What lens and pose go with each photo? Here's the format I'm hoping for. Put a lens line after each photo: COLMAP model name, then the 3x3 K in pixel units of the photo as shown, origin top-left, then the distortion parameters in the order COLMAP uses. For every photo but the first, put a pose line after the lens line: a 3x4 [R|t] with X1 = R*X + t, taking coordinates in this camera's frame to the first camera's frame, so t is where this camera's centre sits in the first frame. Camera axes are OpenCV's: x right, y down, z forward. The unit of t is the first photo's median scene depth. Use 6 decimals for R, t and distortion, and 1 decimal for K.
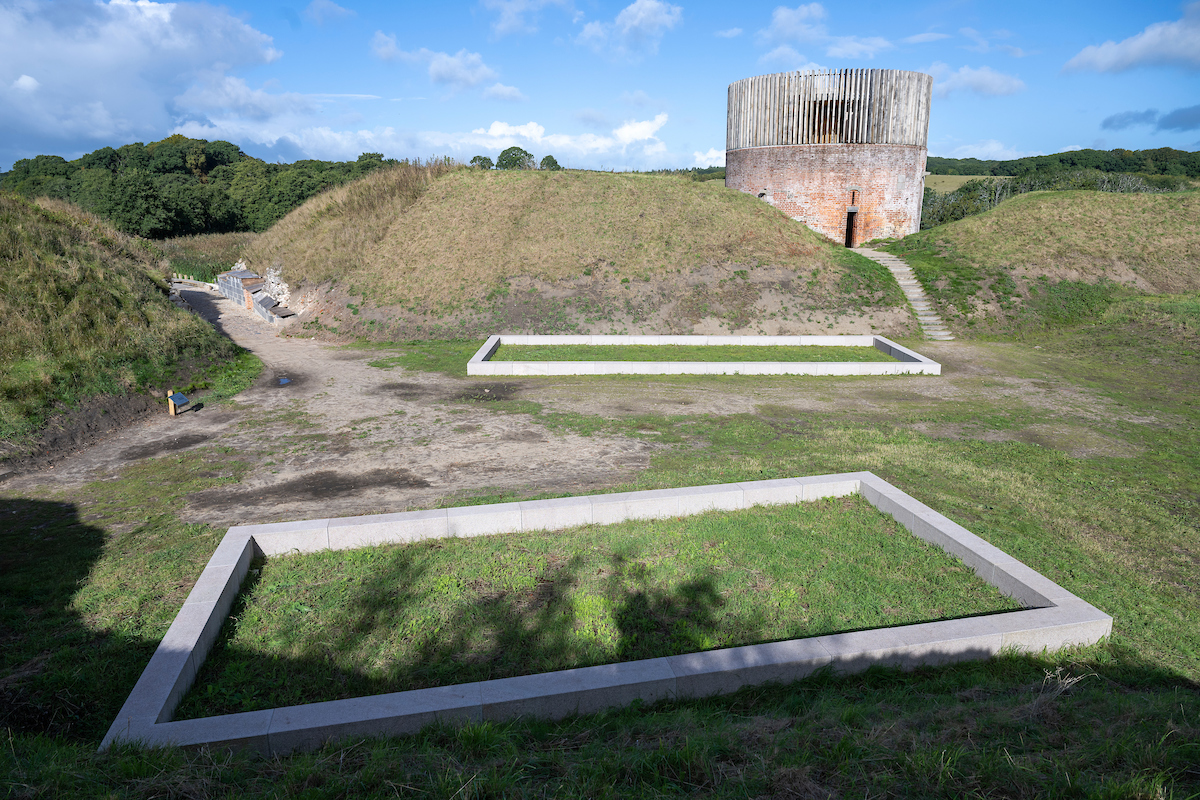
lens RADIAL K [[797.7, 0, 601.1], [0, 797.7, 392.9], [0, 0, 1]] dist [0.003506, 0.001922]
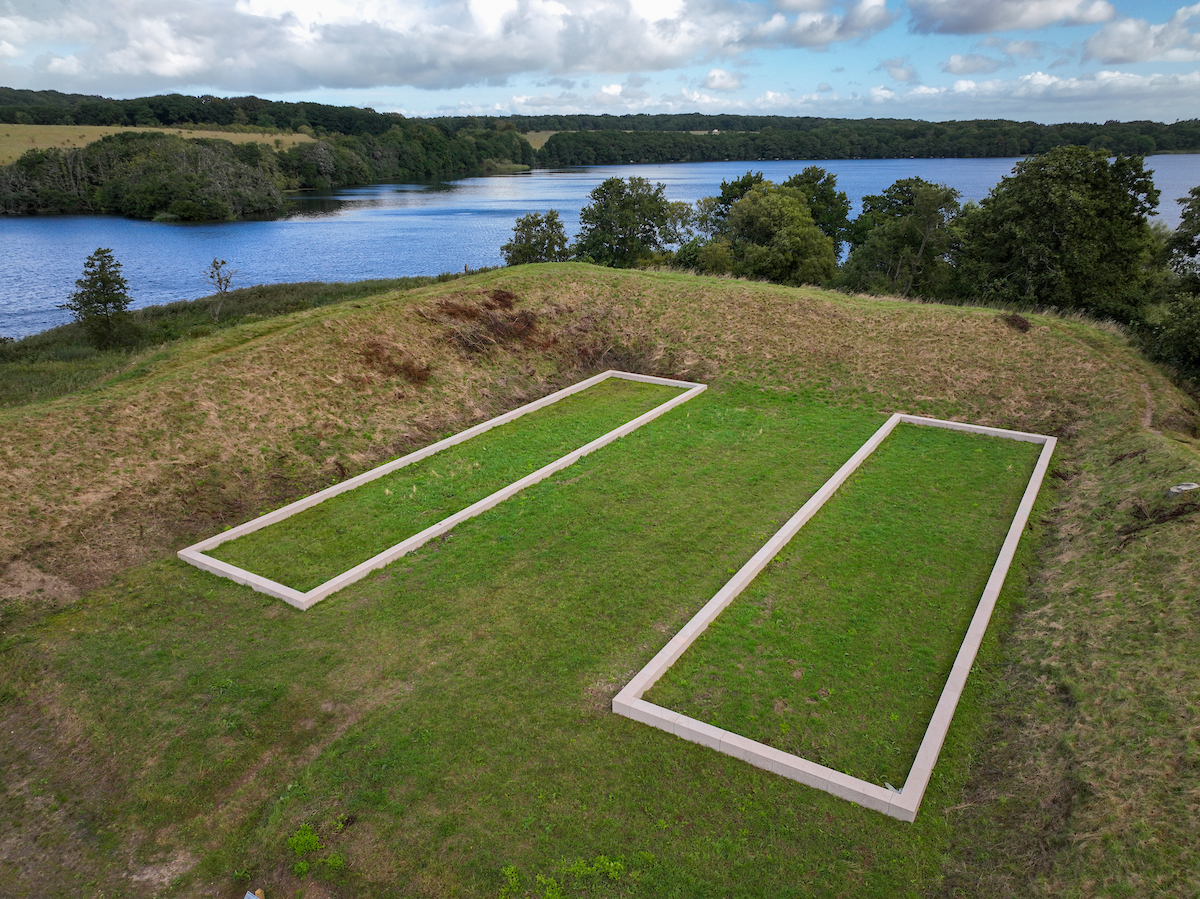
lens RADIAL K [[860.4, 0, 608.9], [0, 860.4, 444.8], [0, 0, 1]] dist [0.003639, 0.013589]
pose [[0.584266, -0.278594, 0.762246, 0.458195], [0.193268, 0.959975, 0.202721, -0.352330], [-0.788214, 0.028875, 0.614724, 0.088418]]
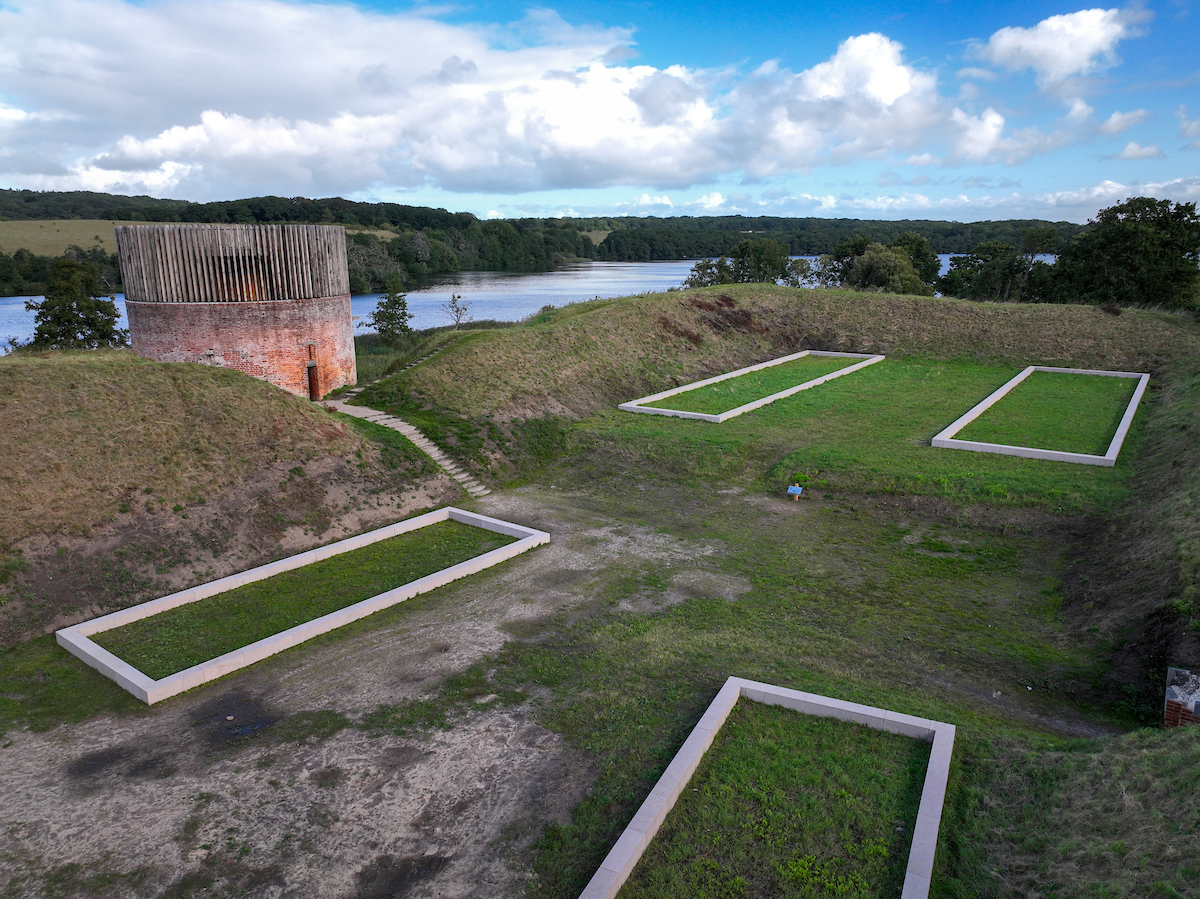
lens RADIAL K [[860.4, 0, 609.4], [0, 860.4, 452.9], [0, 0, 1]] dist [0.003639, 0.013589]
pose [[0.615432, -0.194308, 0.763864, -0.380281], [0.188013, 0.977351, 0.097136, -0.204845], [-0.765437, 0.083836, 0.638026, 0.066507]]
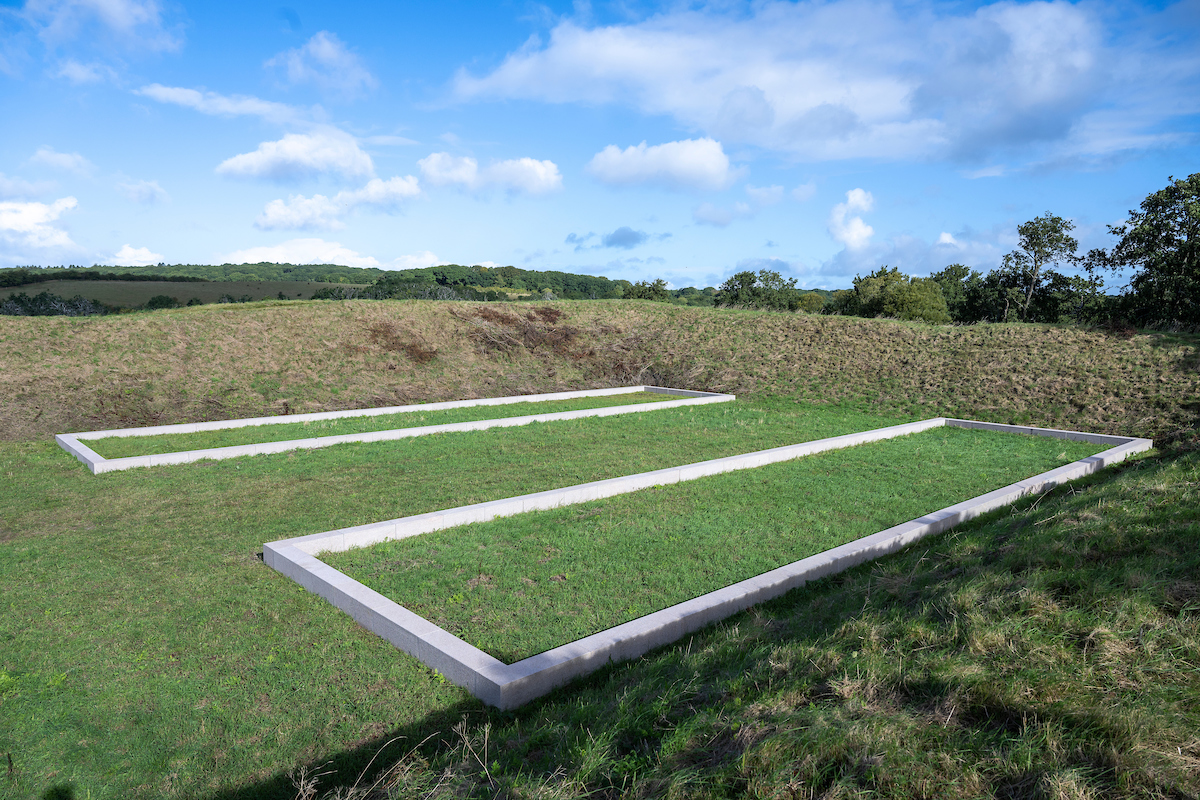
lens RADIAL K [[797.7, 0, 599.0], [0, 797.7, 401.5], [0, 0, 1]] dist [0.003506, 0.001922]
pose [[0.783894, -0.062709, 0.617720, 0.810377], [0.134175, 0.988488, -0.069921, -0.026799], [-0.606224, 0.137693, 0.783283, 0.018611]]
